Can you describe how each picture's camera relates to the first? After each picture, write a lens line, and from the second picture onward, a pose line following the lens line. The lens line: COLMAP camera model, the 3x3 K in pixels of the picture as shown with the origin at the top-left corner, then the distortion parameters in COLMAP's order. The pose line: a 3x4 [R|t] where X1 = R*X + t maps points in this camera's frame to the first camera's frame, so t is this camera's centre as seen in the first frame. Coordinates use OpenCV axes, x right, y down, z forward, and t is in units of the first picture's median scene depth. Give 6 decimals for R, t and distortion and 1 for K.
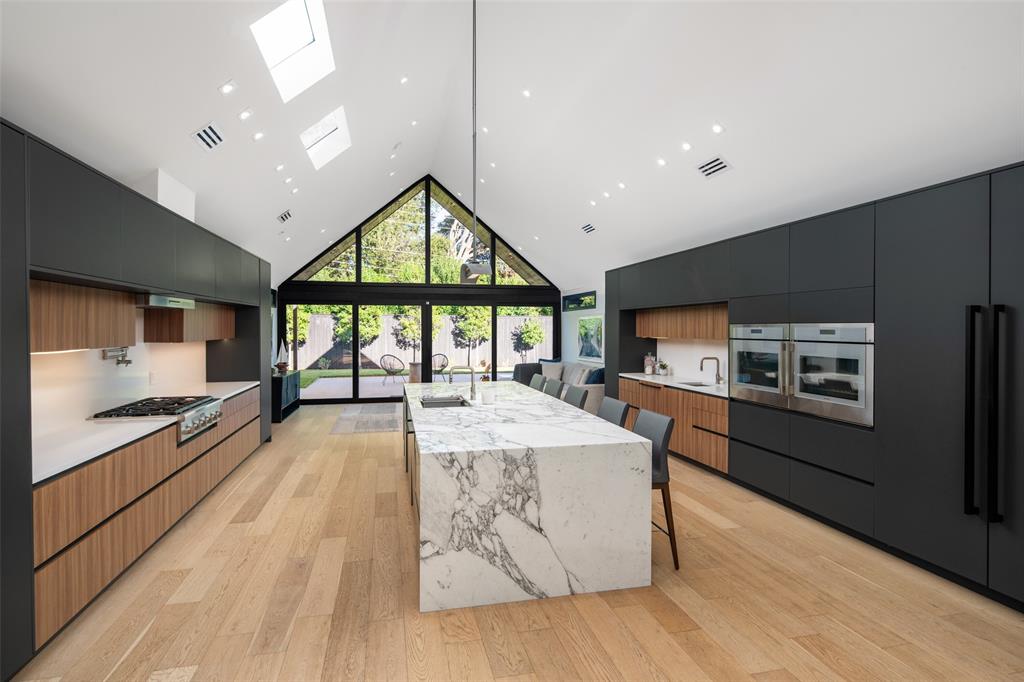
lens RADIAL K [[508.8, 0, 494.2], [0, 508.8, 337.1], [0, 0, 1]] dist [-0.000260, -0.000117]
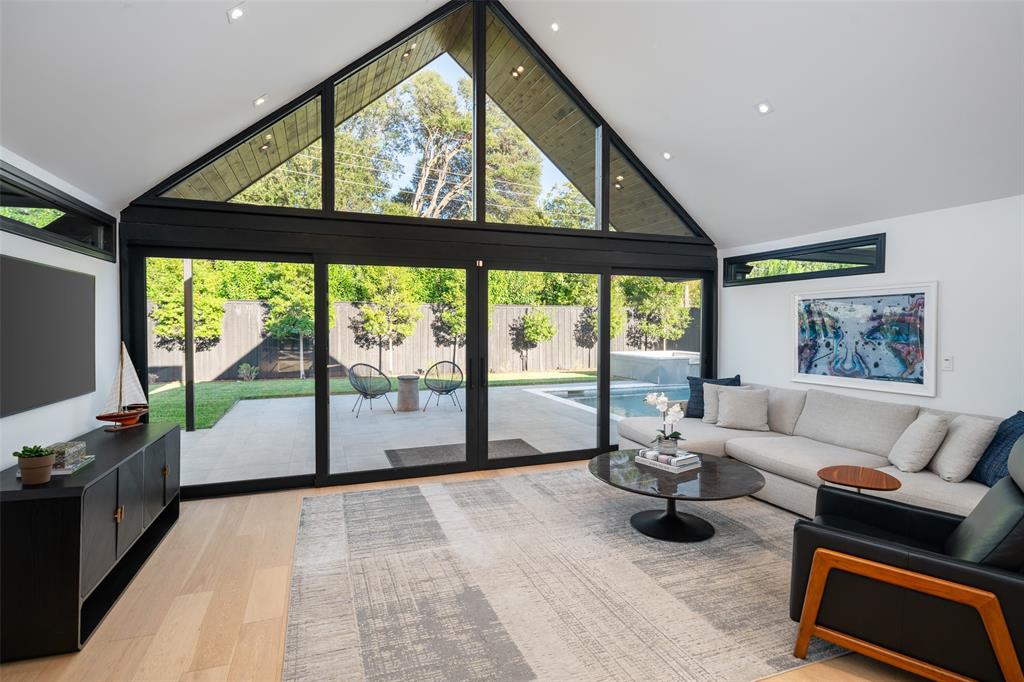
lens RADIAL K [[505.7, 0, 514.6], [0, 505.7, 332.0], [0, 0, 1]] dist [0.000760, -0.000277]
pose [[0.987222, -0.003658, 0.159308, -0.417793], [0.003168, 0.999989, 0.003334, -0.009641], [-0.159318, -0.002787, 0.987223, 1.276612]]
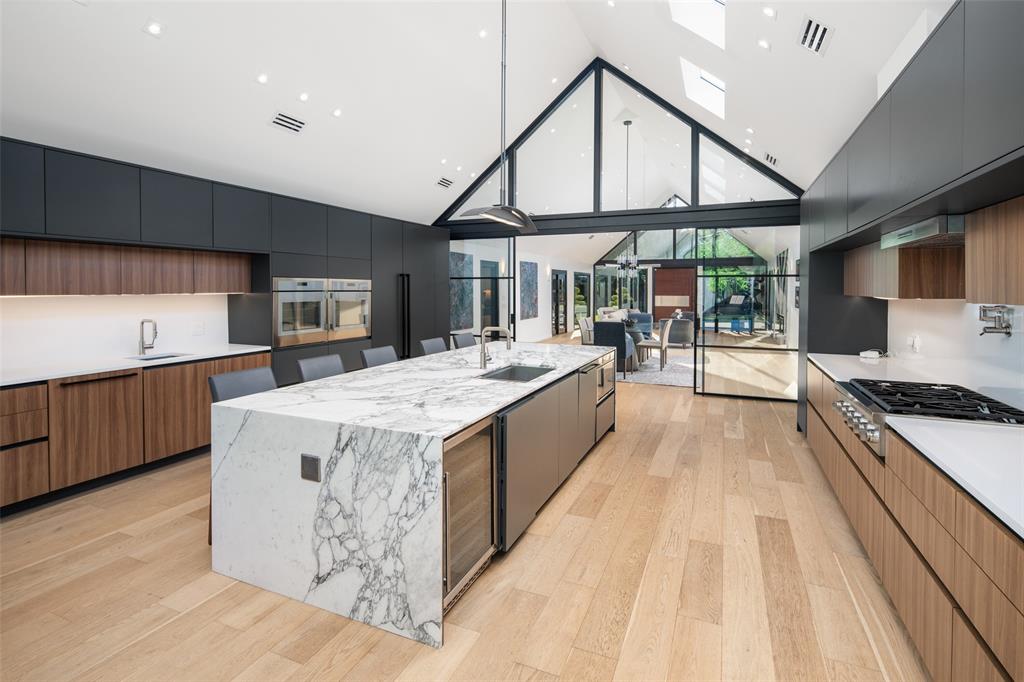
lens RADIAL K [[502.8, 0, 498.4], [0, 502.8, 284.1], [0, 0, 1]] dist [0.001892, -0.000669]
pose [[-0.806243, 0.001005, 0.591584, -0.566026], [0.005224, 0.999972, 0.005421, -0.015157], [-0.591562, 0.007461, -0.806225, 1.734177]]
